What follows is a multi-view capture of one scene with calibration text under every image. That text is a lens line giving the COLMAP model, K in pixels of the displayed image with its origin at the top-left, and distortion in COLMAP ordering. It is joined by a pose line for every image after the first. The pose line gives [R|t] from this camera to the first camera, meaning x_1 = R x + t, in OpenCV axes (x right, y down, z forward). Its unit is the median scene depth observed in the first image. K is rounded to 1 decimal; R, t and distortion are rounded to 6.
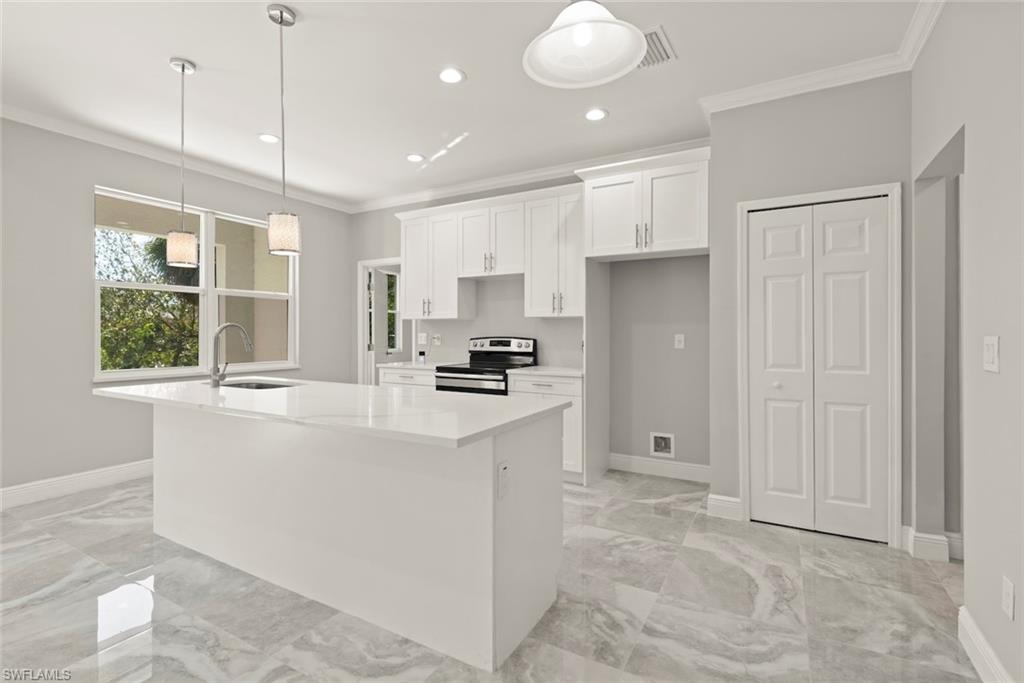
lens RADIAL K [[477.2, 0, 507.1], [0, 477.2, 333.4], [0, 0, 1]] dist [0.001822, -0.000005]
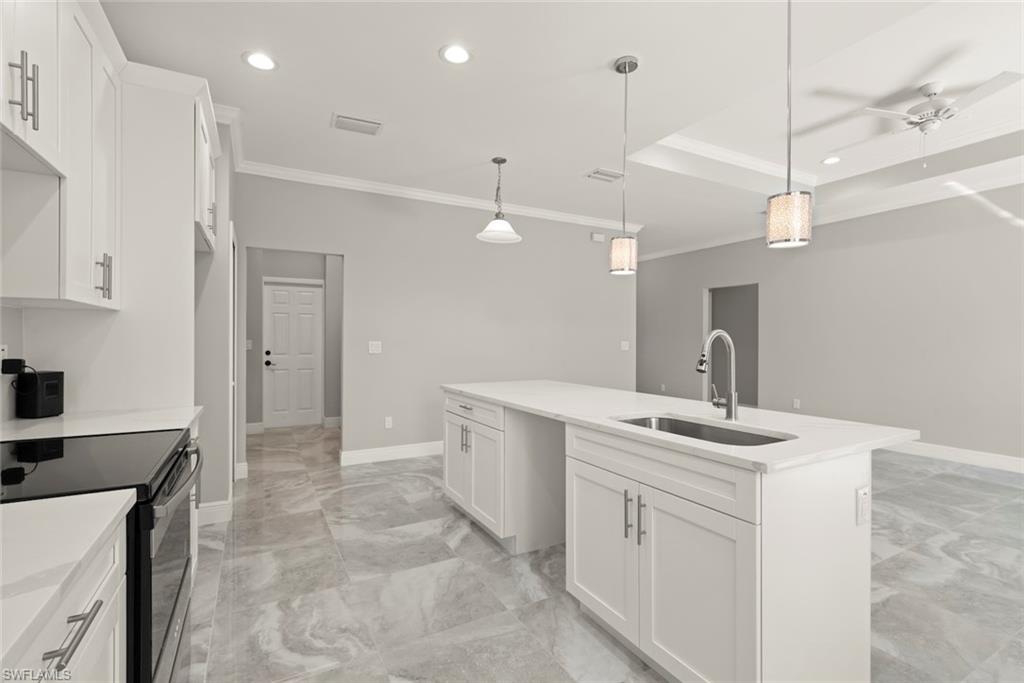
lens RADIAL K [[460.4, 0, 512.0], [0, 460.4, 341.5], [0, 0, 1]] dist [-0.000081, 0.000412]
pose [[-0.857139, -0.006192, 0.515048, -0.543529], [-0.003284, 0.999973, 0.006555, -0.006773], [-0.515075, 0.003927, -0.857136, 1.403591]]
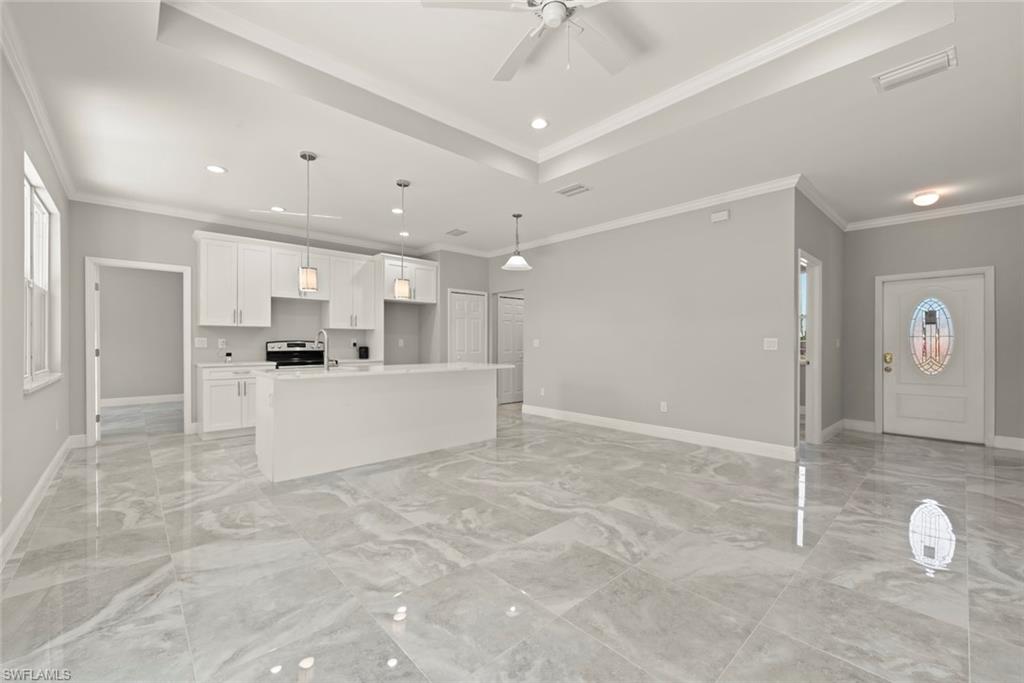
lens RADIAL K [[415.7, 0, 513.5], [0, 415.7, 343.9], [0, 0, 1]] dist [-0.000590, -0.000008]
pose [[0.294913, -0.002708, 0.955520, -1.382794], [-0.000406, 0.999996, 0.002960, 0.016790], [-0.955524, -0.001261, 0.294911, 0.007019]]
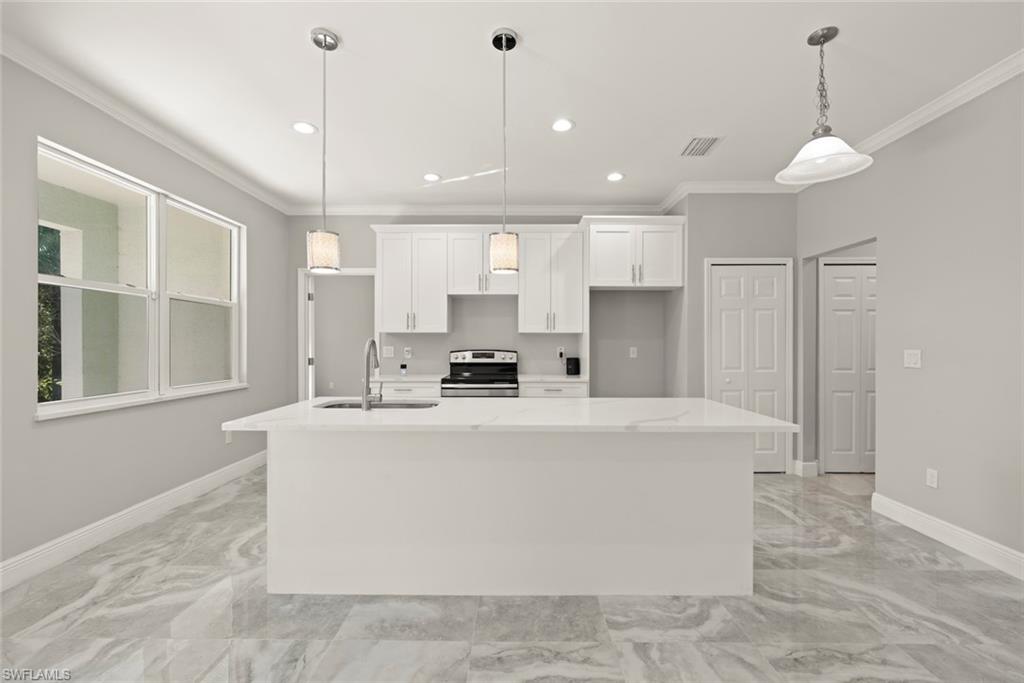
lens RADIAL K [[430.3, 0, 511.3], [0, 430.3, 343.9], [0, 0, 1]] dist [-0.001286, 0.000259]
pose [[0.869410, -0.000220, 0.494092, -0.616521], [0.000246, 1.000000, 0.000012, -0.008607], [-0.494092, 0.000111, 0.869410, 0.128814]]
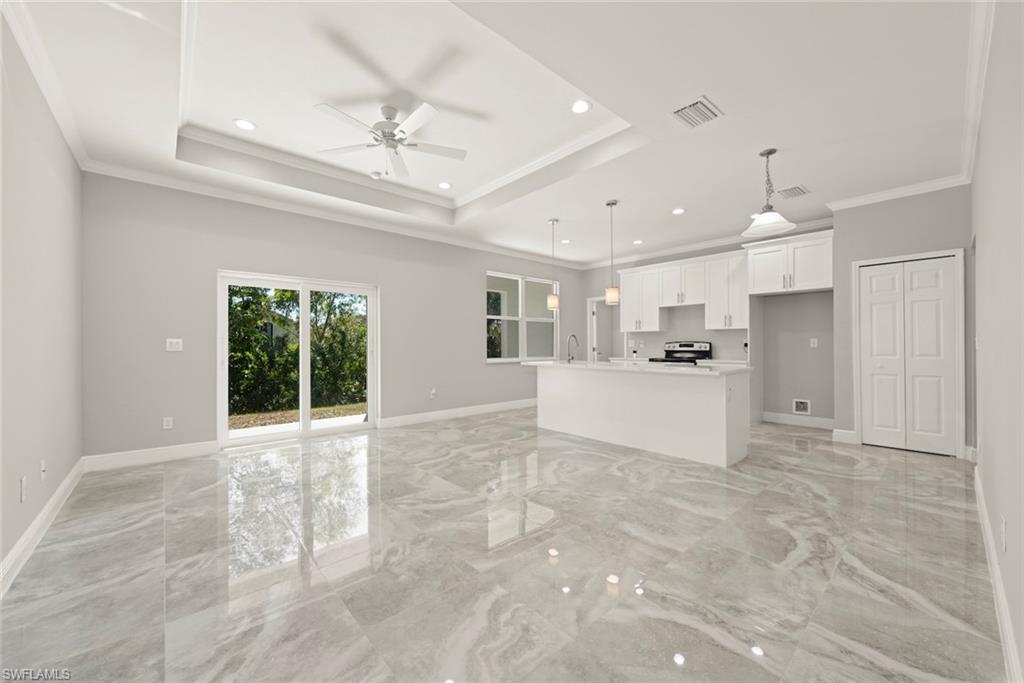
lens RADIAL K [[391.3, 0, 511.4], [0, 391.3, 344.6], [0, 0, 1]] dist [-0.000766, 0.000074]
pose [[0.949999, -0.003987, -0.312228, -0.229553], [0.003637, 0.999992, -0.001703, 0.024220], [0.312232, 0.000482, 0.950006, -0.669319]]
